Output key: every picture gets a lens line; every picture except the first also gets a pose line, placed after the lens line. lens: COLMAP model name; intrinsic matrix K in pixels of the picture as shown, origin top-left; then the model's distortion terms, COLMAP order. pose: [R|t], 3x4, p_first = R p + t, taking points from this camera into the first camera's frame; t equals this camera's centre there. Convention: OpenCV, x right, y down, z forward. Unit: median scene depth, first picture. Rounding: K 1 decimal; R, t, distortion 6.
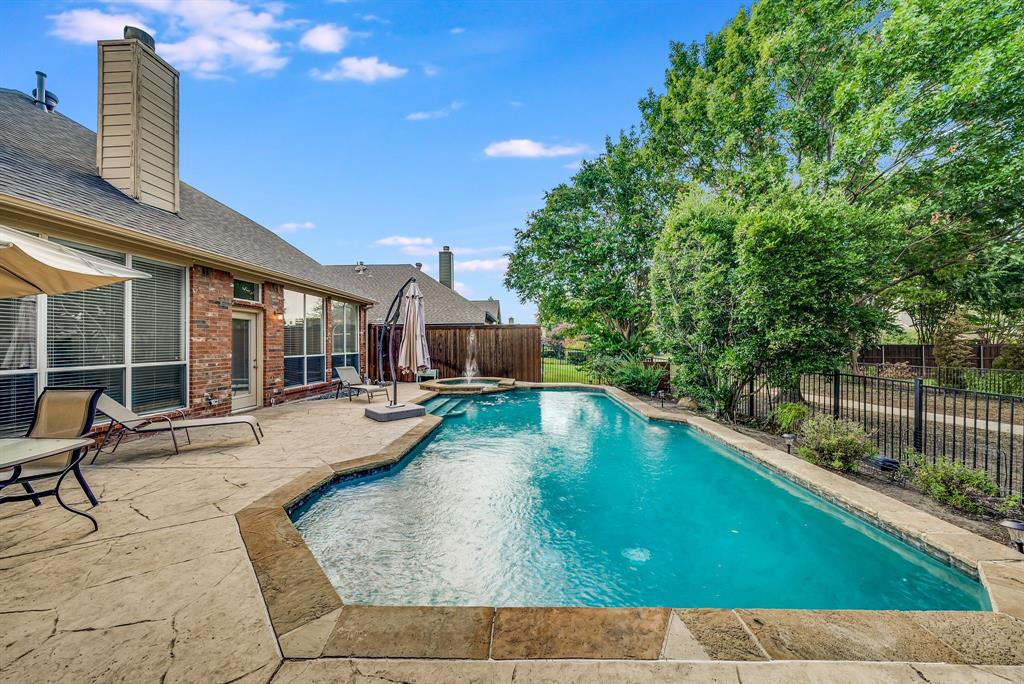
lens RADIAL K [[348.4, 0, 511.6], [0, 348.4, 346.3], [0, 0, 1]] dist [-0.000400, 0.000167]
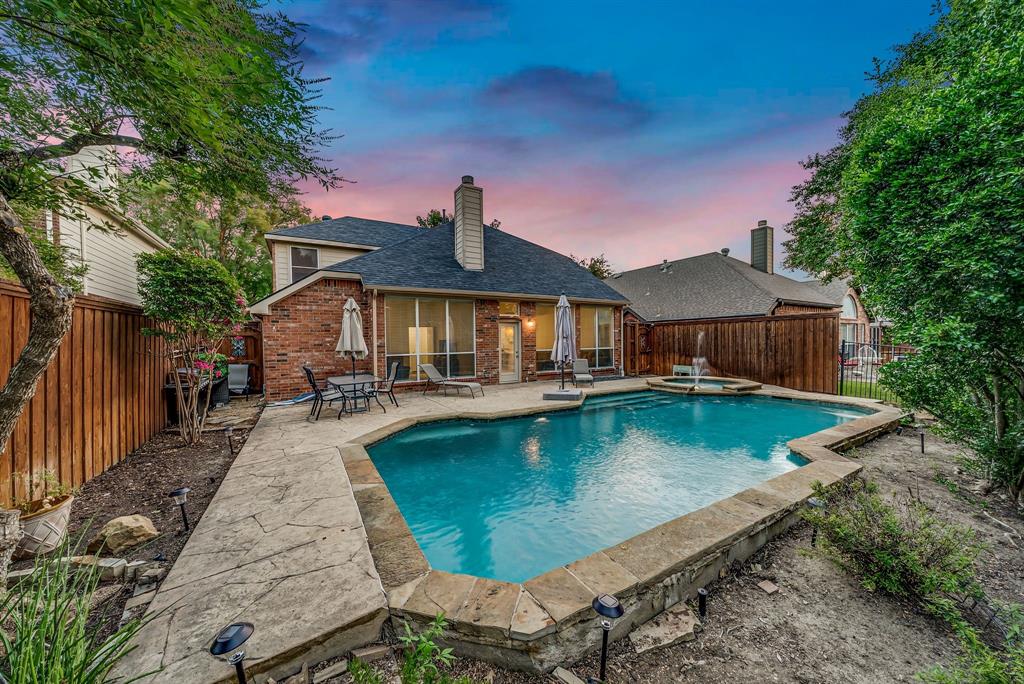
lens RADIAL K [[348.4, 0, 511.6], [0, 348.4, 346.3], [0, 0, 1]] dist [-0.000400, 0.000167]
pose [[0.538619, 0.013005, -0.842449, 0.570906], [0.004072, 0.999829, 0.018038, -0.014983], [0.842540, -0.013146, 0.538474, 0.125117]]
